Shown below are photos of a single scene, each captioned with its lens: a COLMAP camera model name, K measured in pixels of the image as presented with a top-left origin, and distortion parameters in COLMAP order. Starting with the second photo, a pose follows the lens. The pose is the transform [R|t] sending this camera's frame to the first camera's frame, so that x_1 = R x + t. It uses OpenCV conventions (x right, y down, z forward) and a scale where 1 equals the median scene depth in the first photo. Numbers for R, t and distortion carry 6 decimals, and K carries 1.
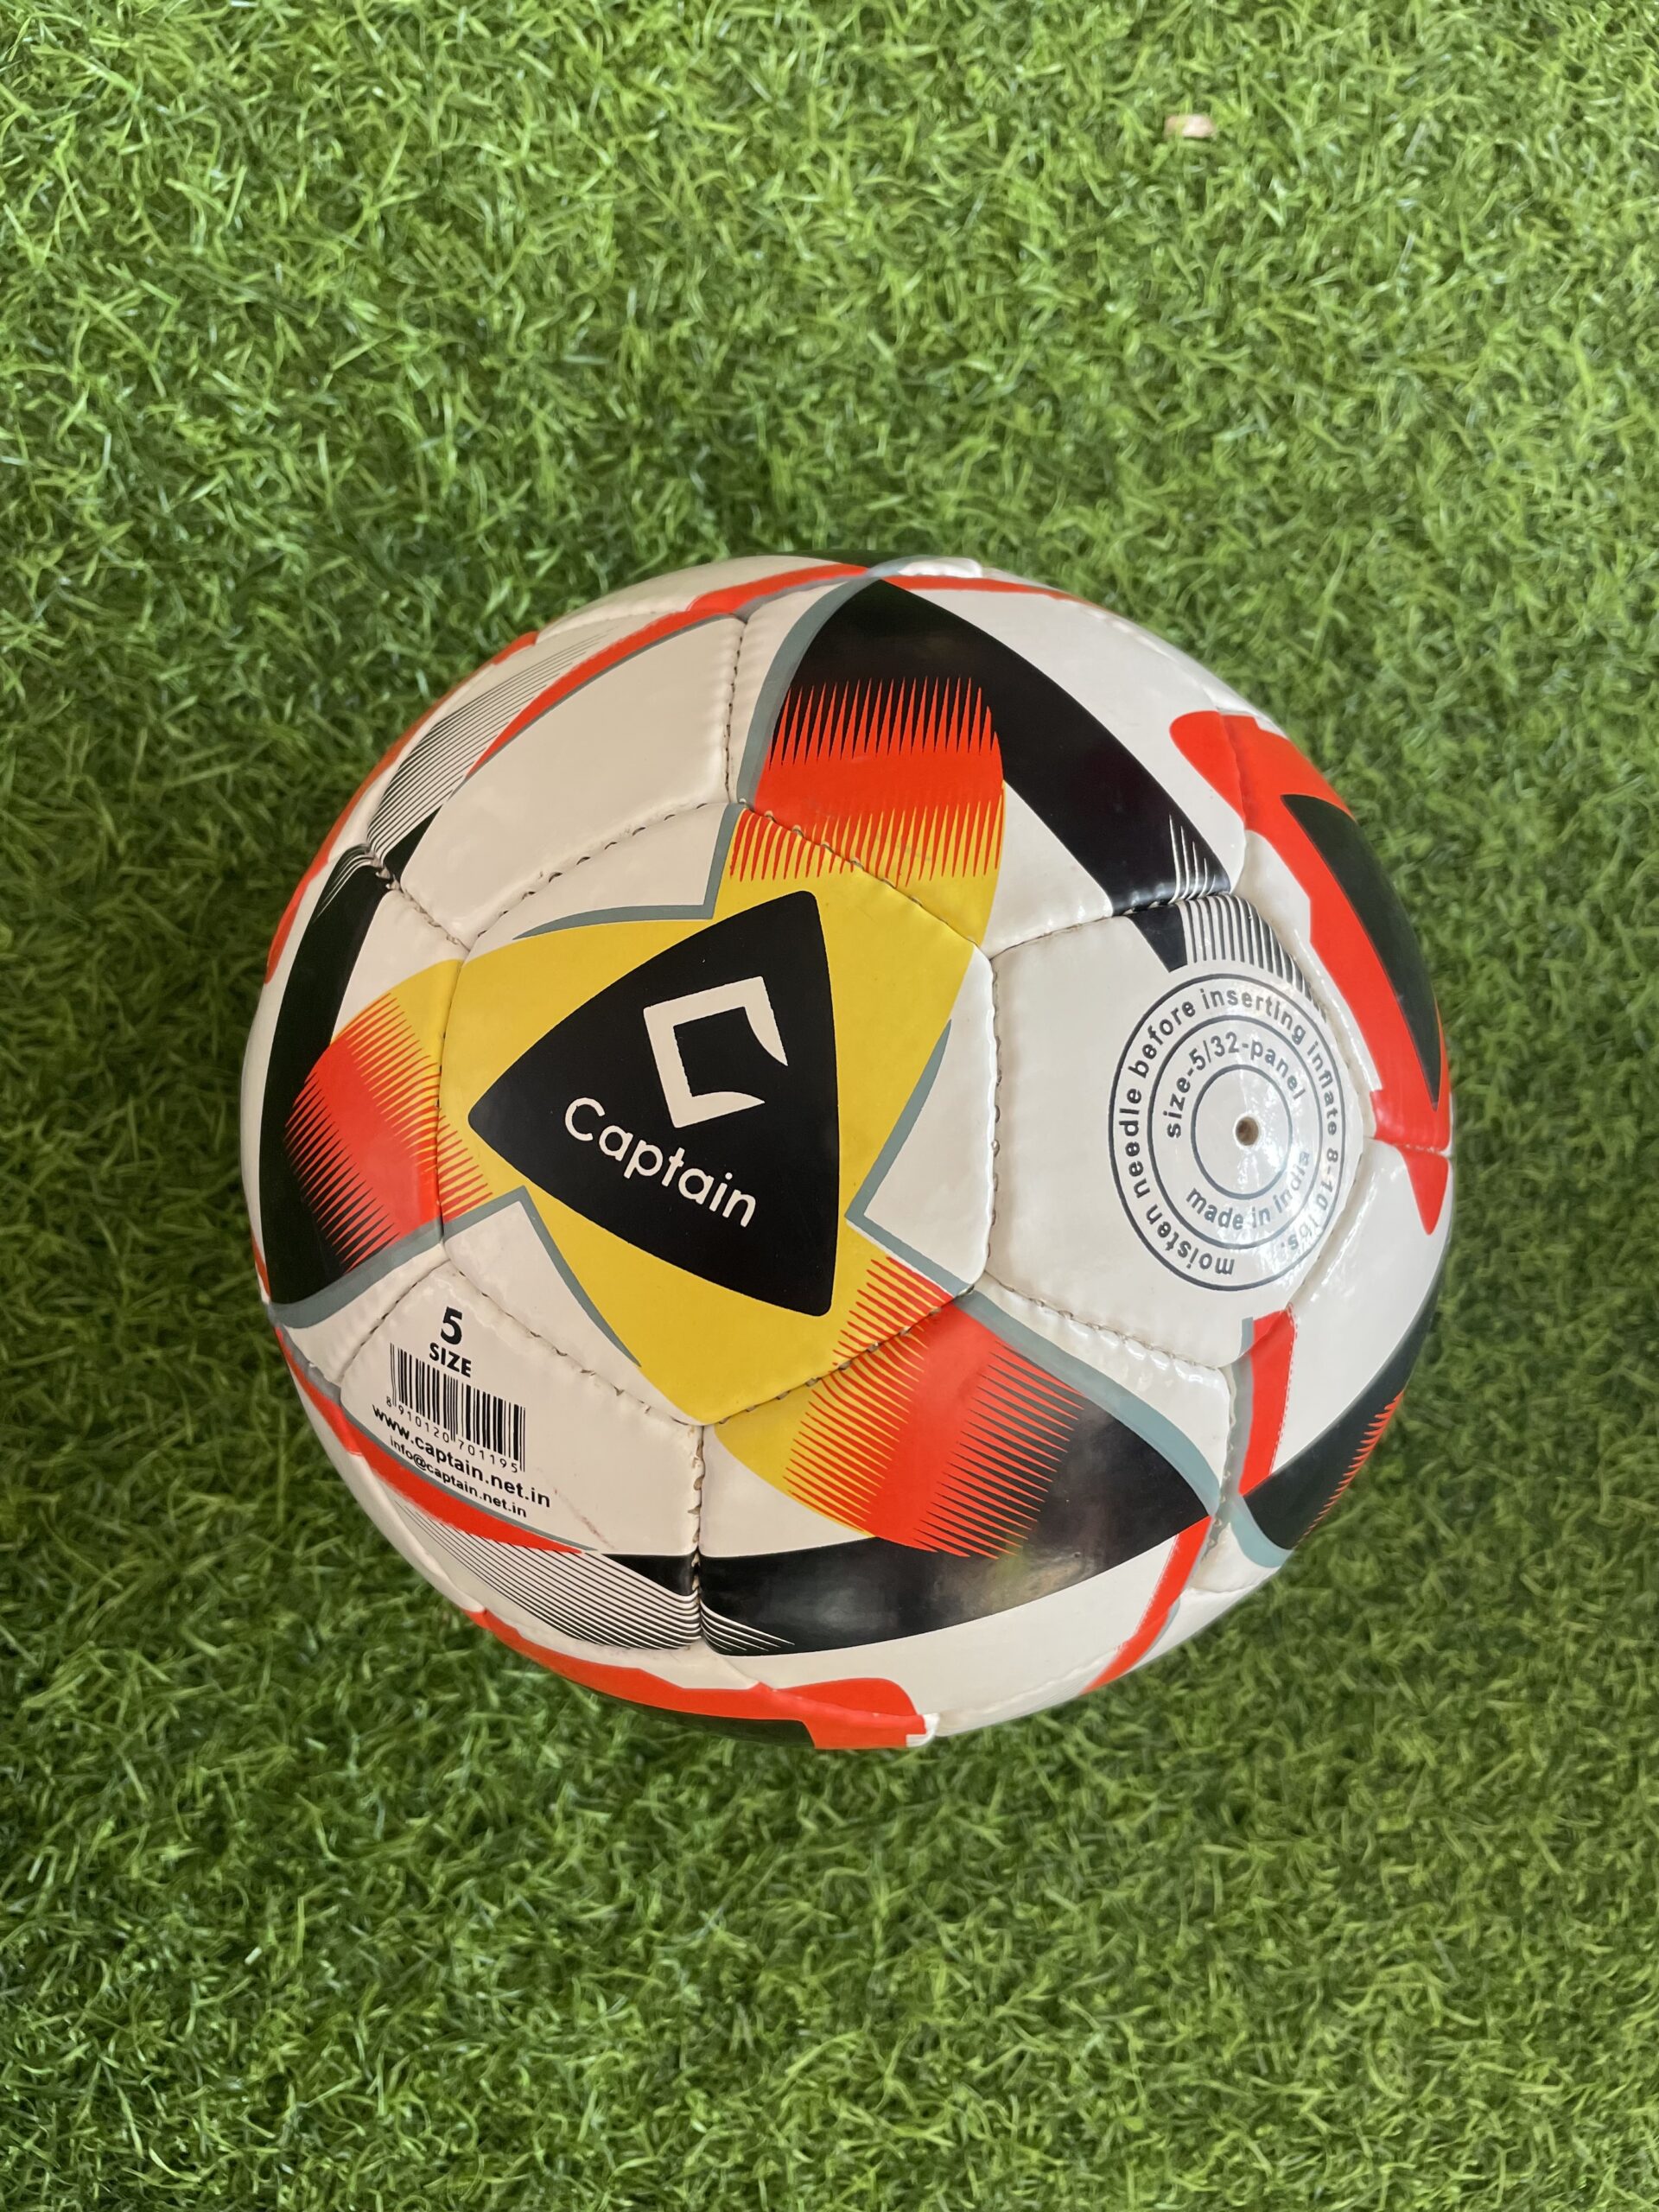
lens RADIAL K [[1700.5, 0, 829.5], [0, 1700.5, 1106.0], [0, 0, 1]] dist [0.064907, -0.117088]
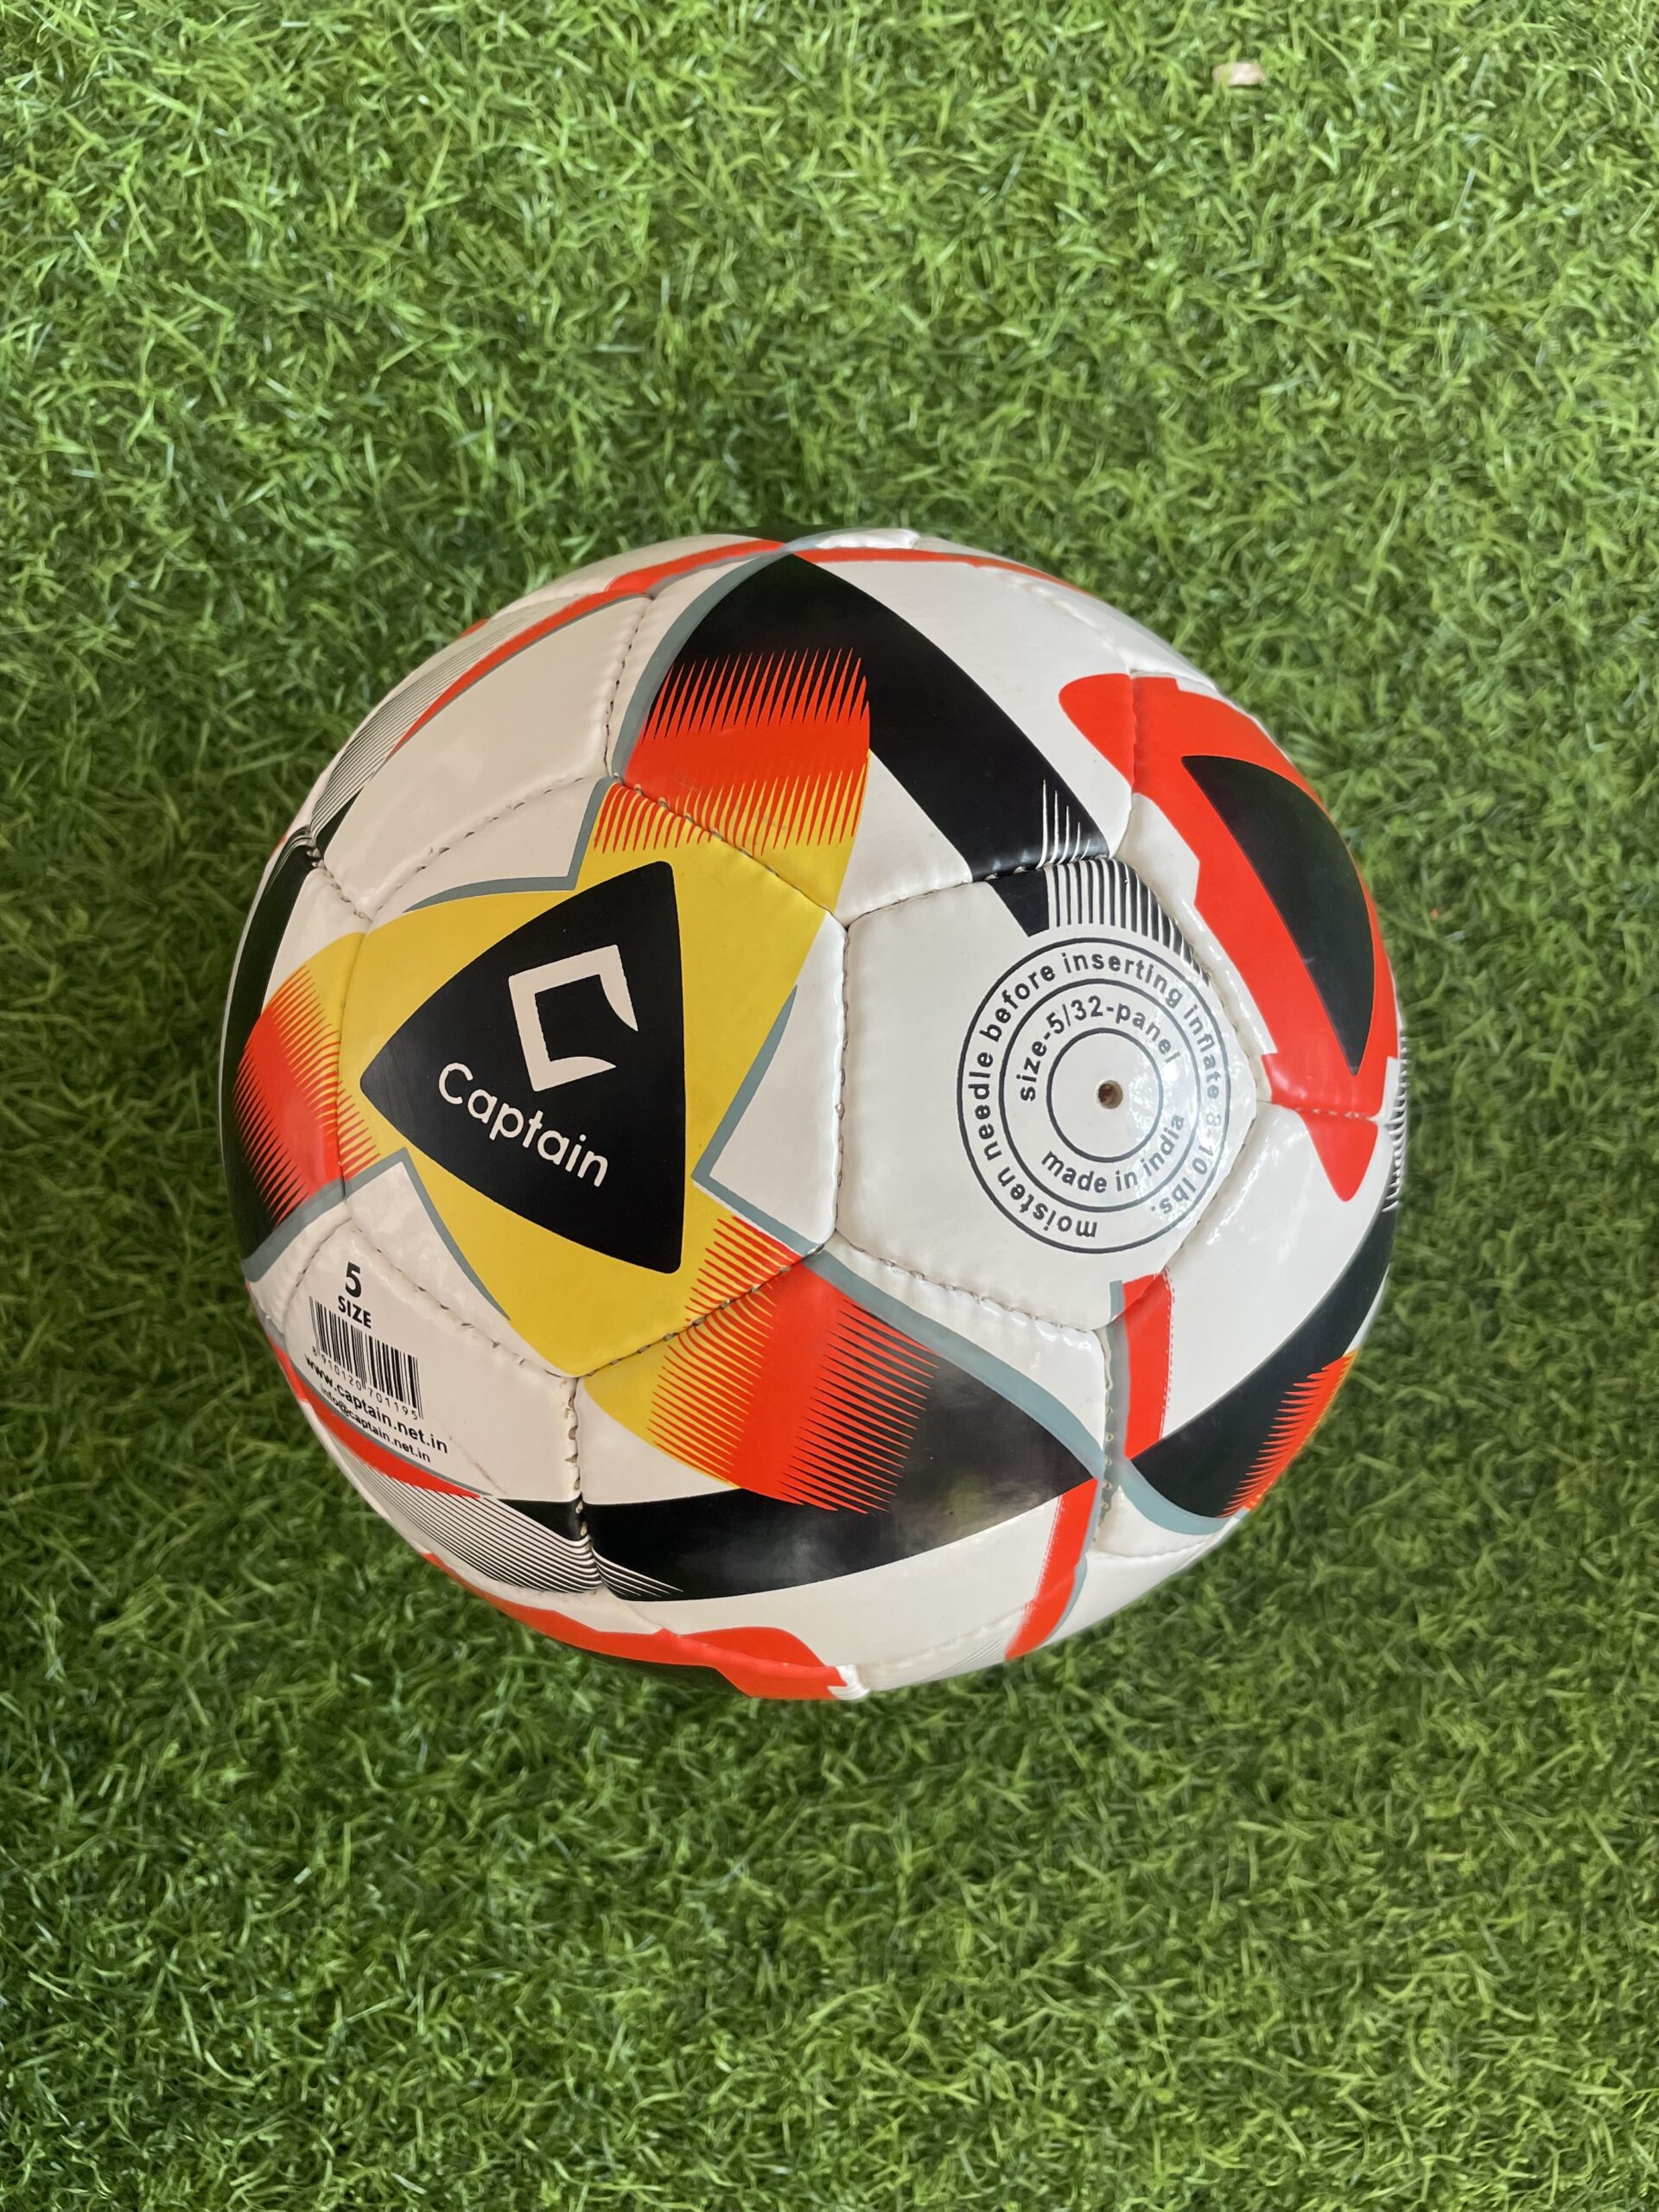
lens RADIAL K [[1701.3, 0, 850.0], [0, 1701.3, 1104.4], [0, 0, 1]] dist [0.062409, -0.113408]
pose [[0.991973, -0.000282, -0.126452, 0.124398], [0.001875, 0.999920, 0.012474, 0.004372], [0.126438, -0.012610, 0.991894, -0.005666]]
